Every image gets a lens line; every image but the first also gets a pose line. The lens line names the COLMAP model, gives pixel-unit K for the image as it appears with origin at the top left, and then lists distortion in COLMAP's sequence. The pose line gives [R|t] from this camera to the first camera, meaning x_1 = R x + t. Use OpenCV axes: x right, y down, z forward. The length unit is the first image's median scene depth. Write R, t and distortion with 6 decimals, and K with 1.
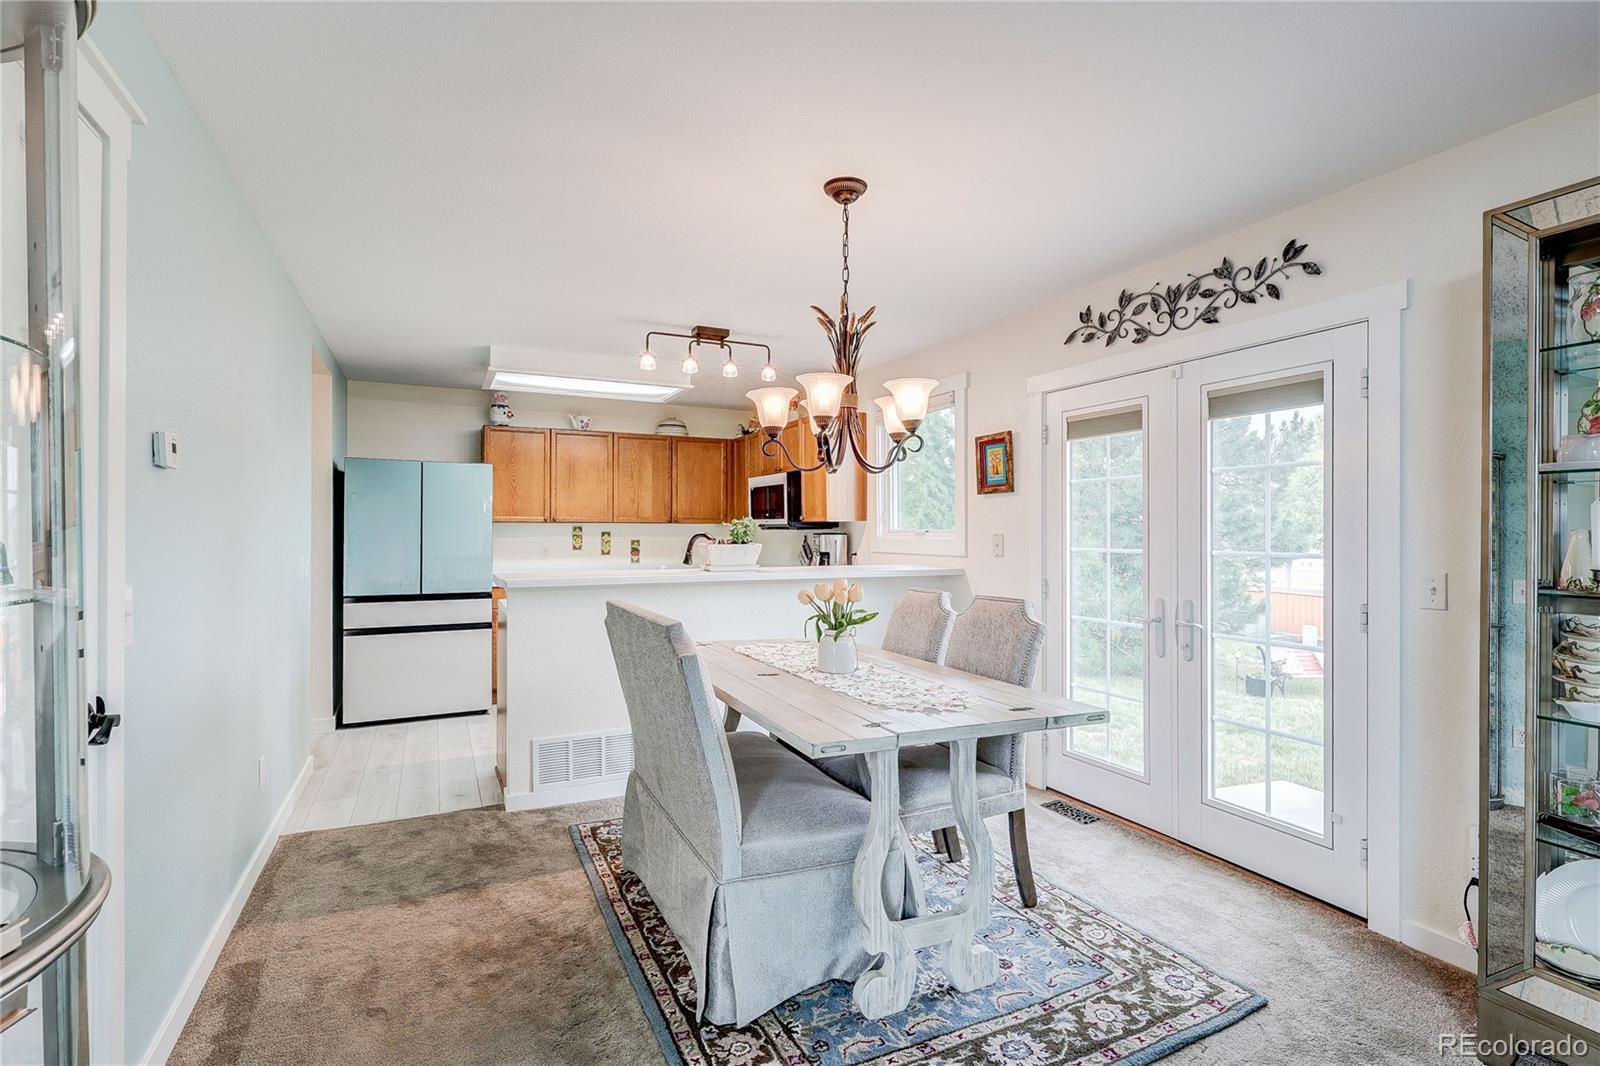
lens RADIAL K [[747.3, 0, 802.6], [0, 747.3, 527.3], [0, 0, 1]] dist [0.001205, 0.000008]
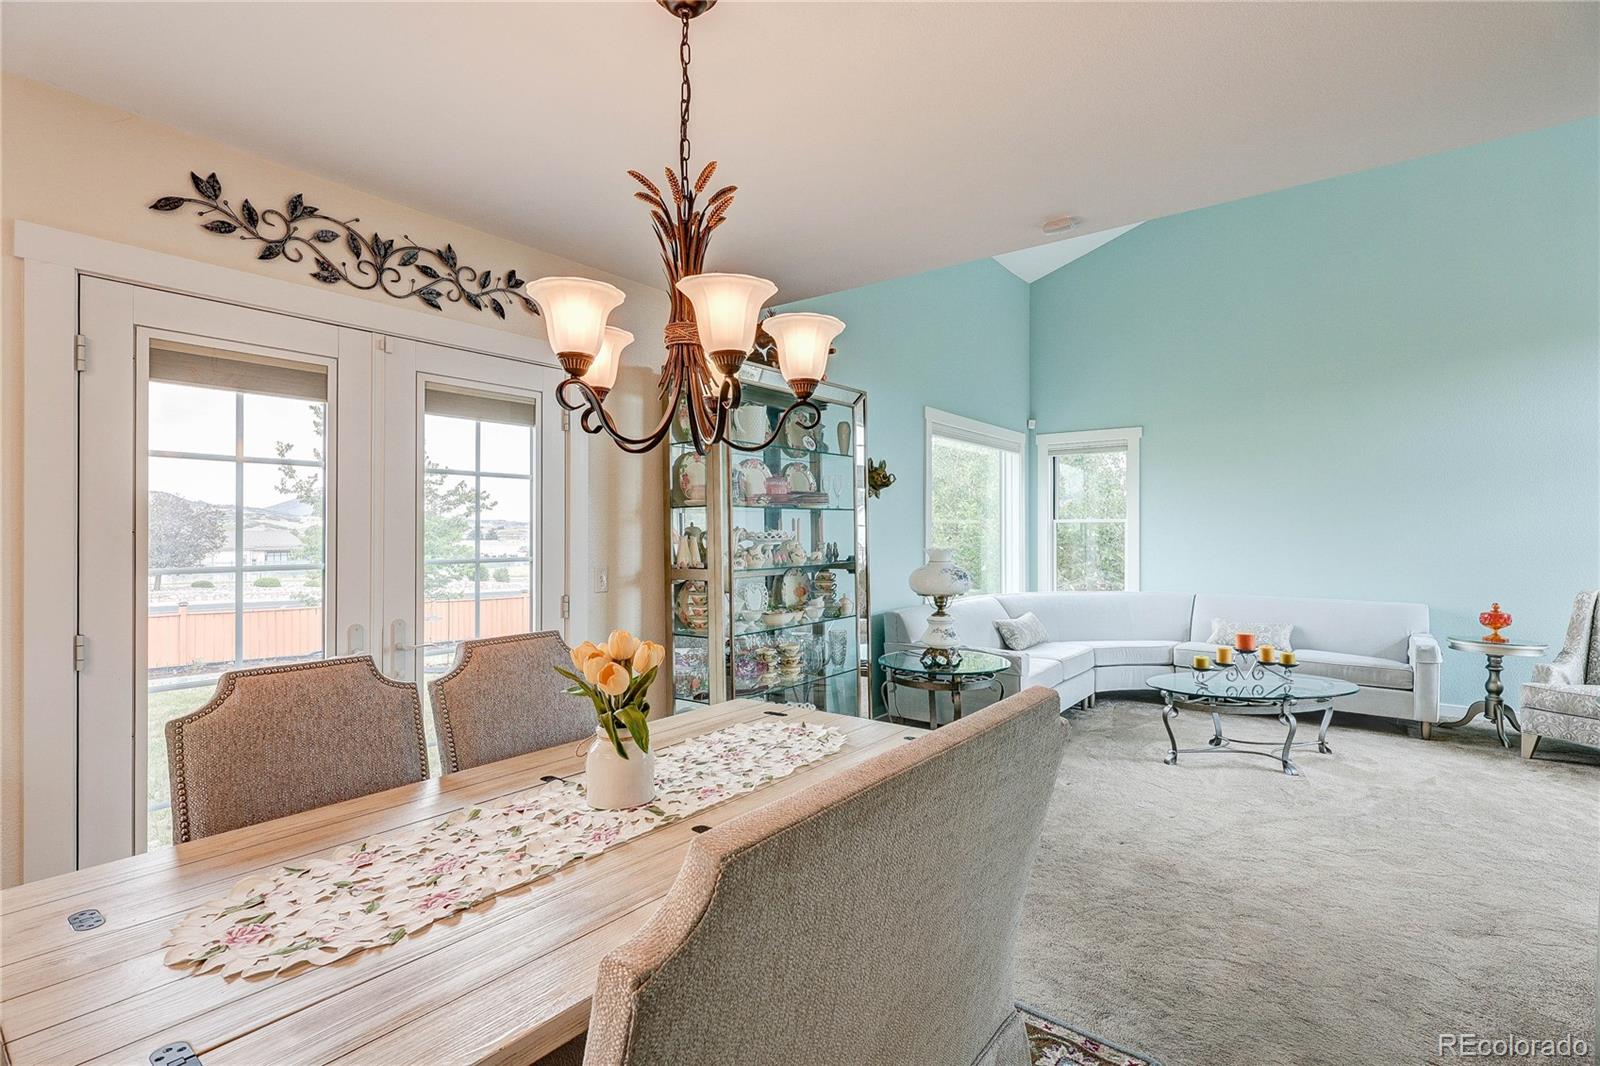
lens RADIAL K [[747.3, 0, 802.6], [0, 747.3, 527.3], [0, 0, 1]] dist [0.001205, 0.000008]
pose [[-0.450669, 0.002069, 0.892689, -0.397823], [-0.005243, 0.999974, -0.004964, -0.004736], [-0.892676, -0.006917, -0.450647, 0.872821]]
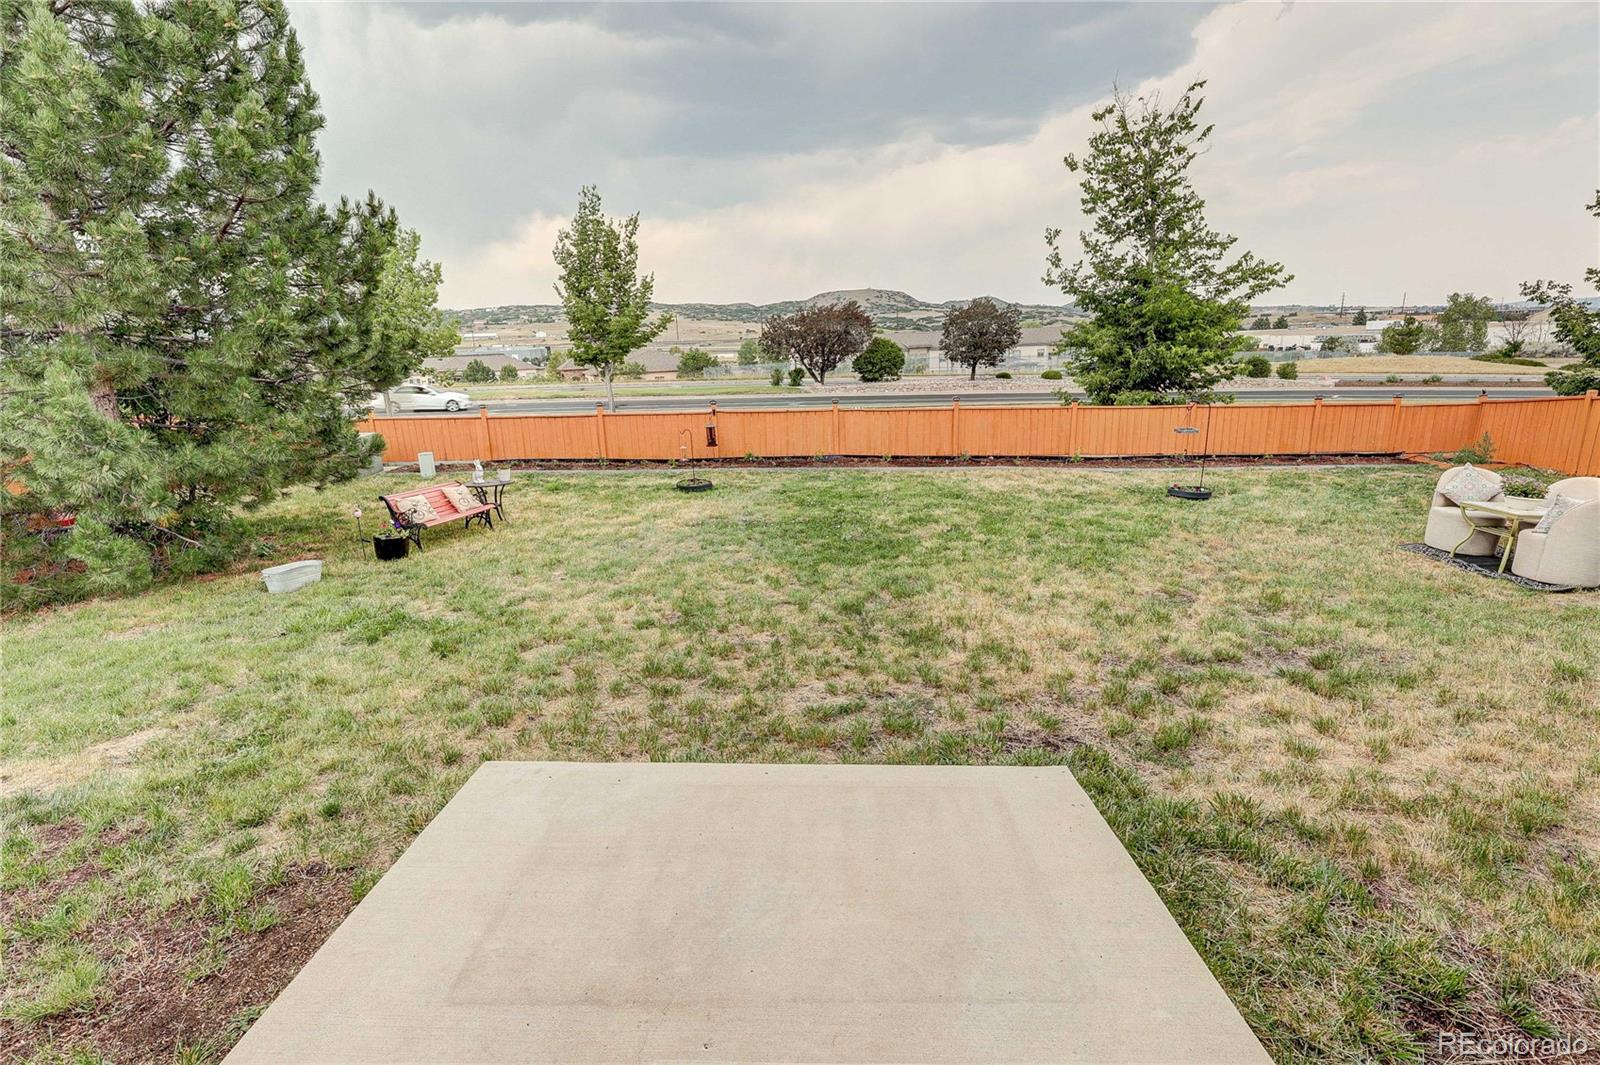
lens RADIAL K [[732.8, 0, 800.0], [0, 732.8, 532.5], [0, 0, 1]] dist [0.010983, 0.000110]
pose [[0.467775, -0.245658, 0.849022, 0.476070], [0.031734, 0.964647, 0.261628, 0.012644], [-0.883278, -0.095440, 0.459034, 0.803830]]
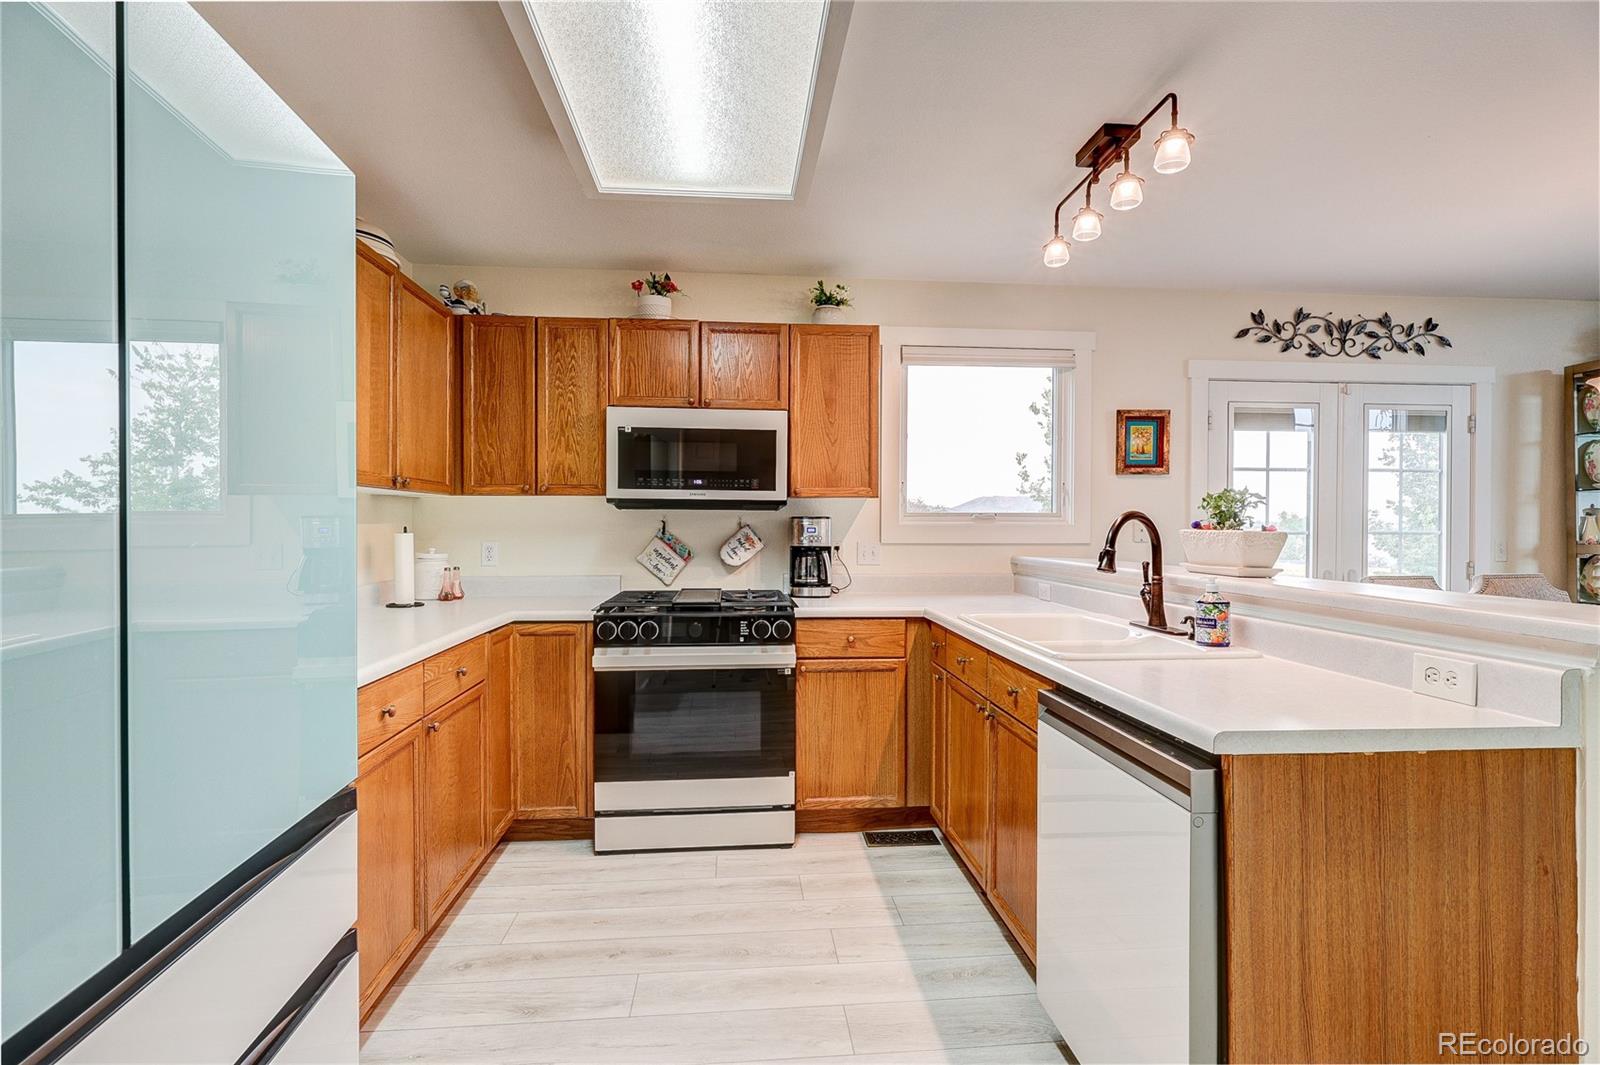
lens RADIAL K [[747.3, 0, 802.6], [0, 747.3, 526.8], [0, 0, 1]] dist [0.001205, 0.000008]
pose [[0.347061, -0.002516, 0.937839, -0.906155], [-0.003731, 0.999985, 0.004064, 0.019965], [-0.937835, -0.004910, 0.347046, 1.291581]]
